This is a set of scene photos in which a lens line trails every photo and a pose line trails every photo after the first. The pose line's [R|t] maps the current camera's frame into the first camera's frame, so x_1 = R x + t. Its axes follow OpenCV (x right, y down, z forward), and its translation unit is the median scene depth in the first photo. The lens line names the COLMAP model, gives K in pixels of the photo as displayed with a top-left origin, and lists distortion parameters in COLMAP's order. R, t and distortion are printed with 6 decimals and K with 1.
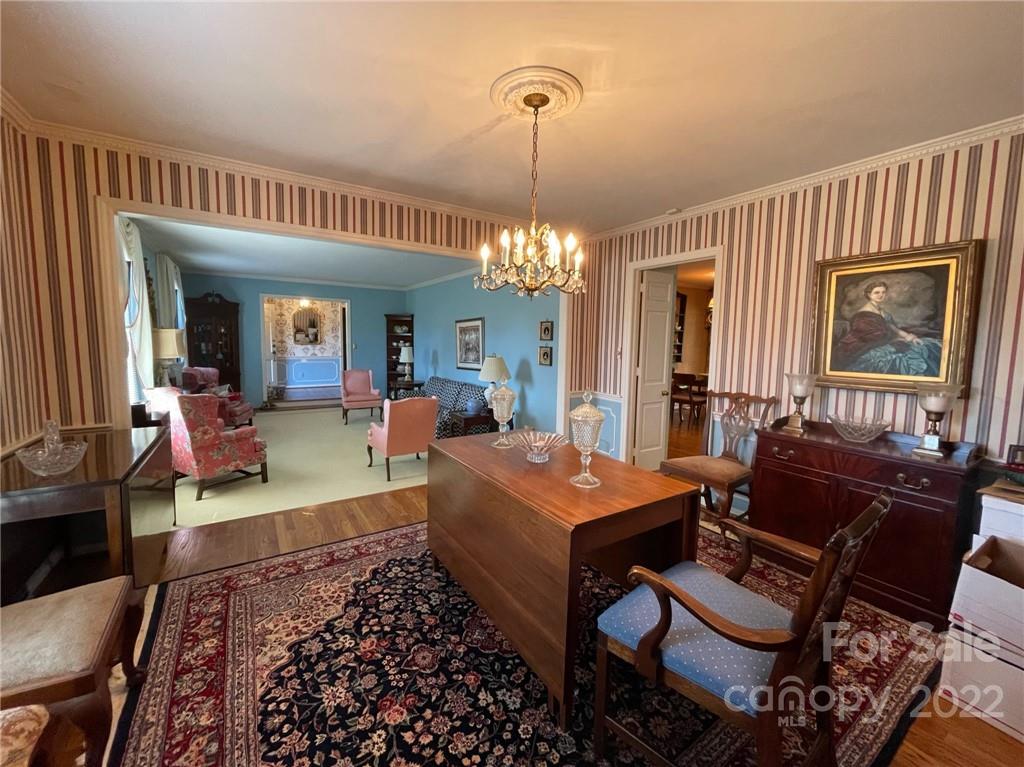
lens RADIAL K [[415.3, 0, 511.8], [0, 415.3, 375.5], [0, 0, 1]] dist [-0.004300, 0.000992]
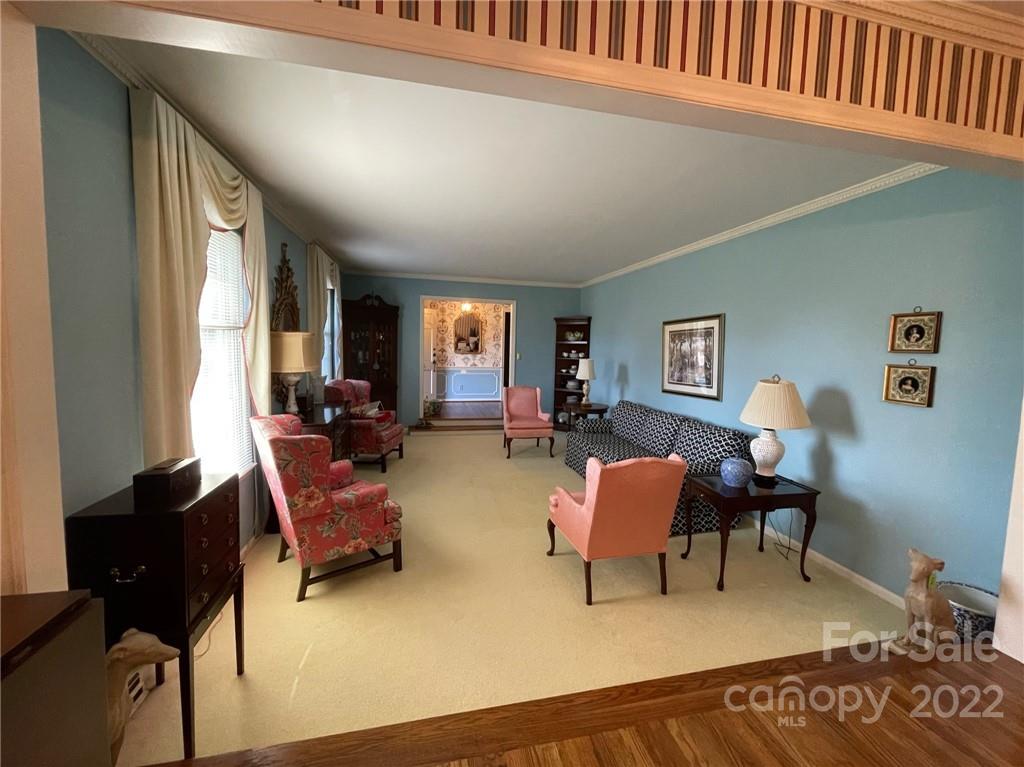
lens RADIAL K [[415.3, 0, 520.2], [0, 415.3, 377.0], [0, 0, 1]] dist [-0.004300, 0.000992]
pose [[0.944946, 0.028825, -0.325955, -0.125210], [-0.035213, 0.999286, -0.013715, -0.022001], [0.325326, 0.024438, 0.945286, 0.259427]]
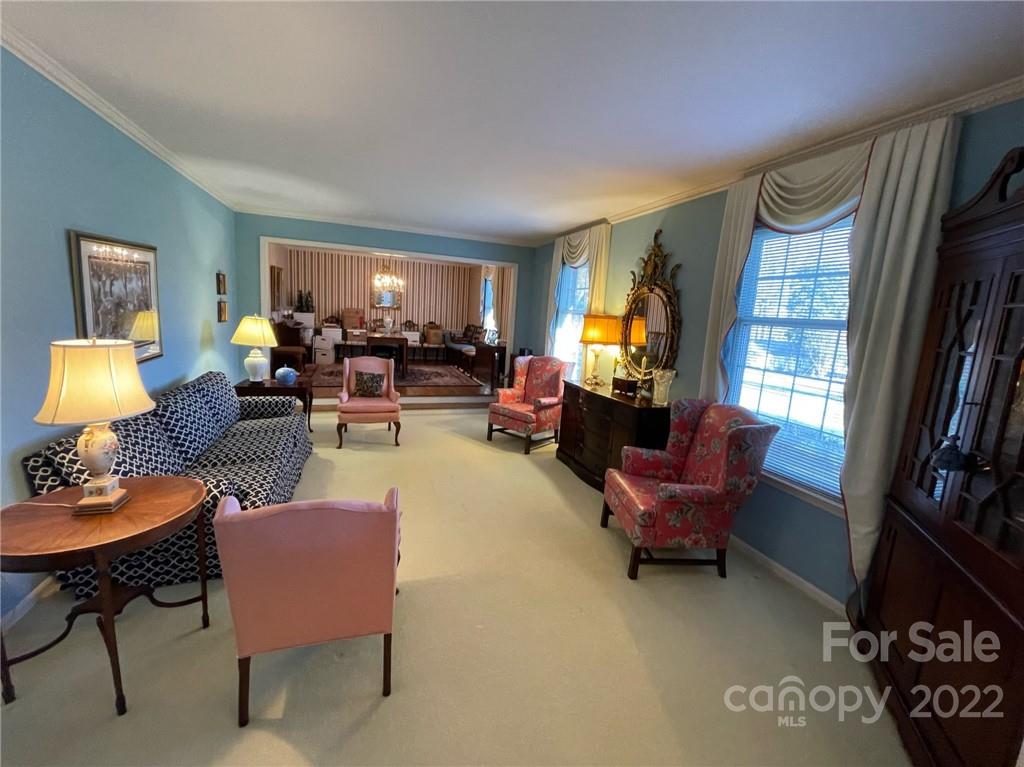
lens RADIAL K [[415.3, 0, 507.6], [0, 415.3, 380.7], [0, 0, 1]] dist [-0.004300, 0.000992]
pose [[-0.970593, -0.120684, 0.208292, -0.502033], [-0.064628, 0.964125, 0.257461, -0.119400], [-0.231890, 0.236428, -0.943572, 1.185301]]
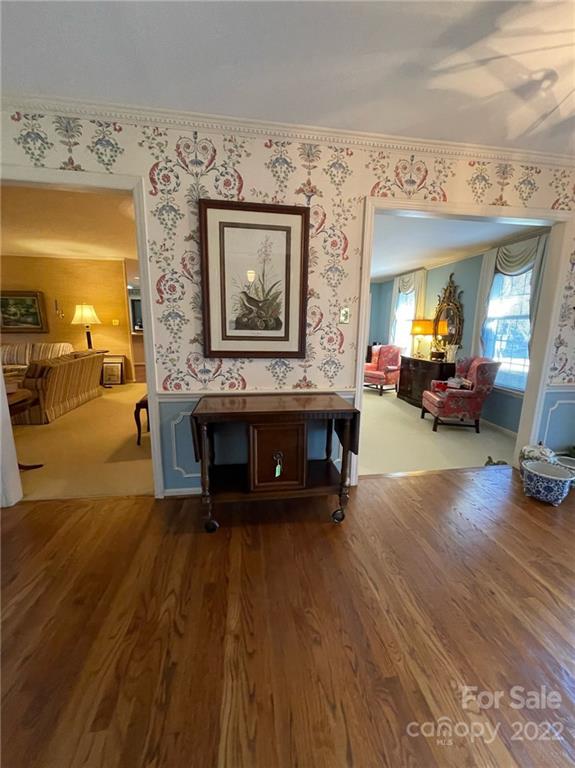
lens RADIAL K [[311.5, 0, 292.3], [0, 311.5, 382.8], [0, 0, 1]] dist [-0.004300, 0.000992]
pose [[-0.914735, -0.110317, 0.388702, -0.522473], [0.002902, 0.960188, 0.279338, -0.136237], [-0.404043, 0.256648, -0.877998, 1.478931]]
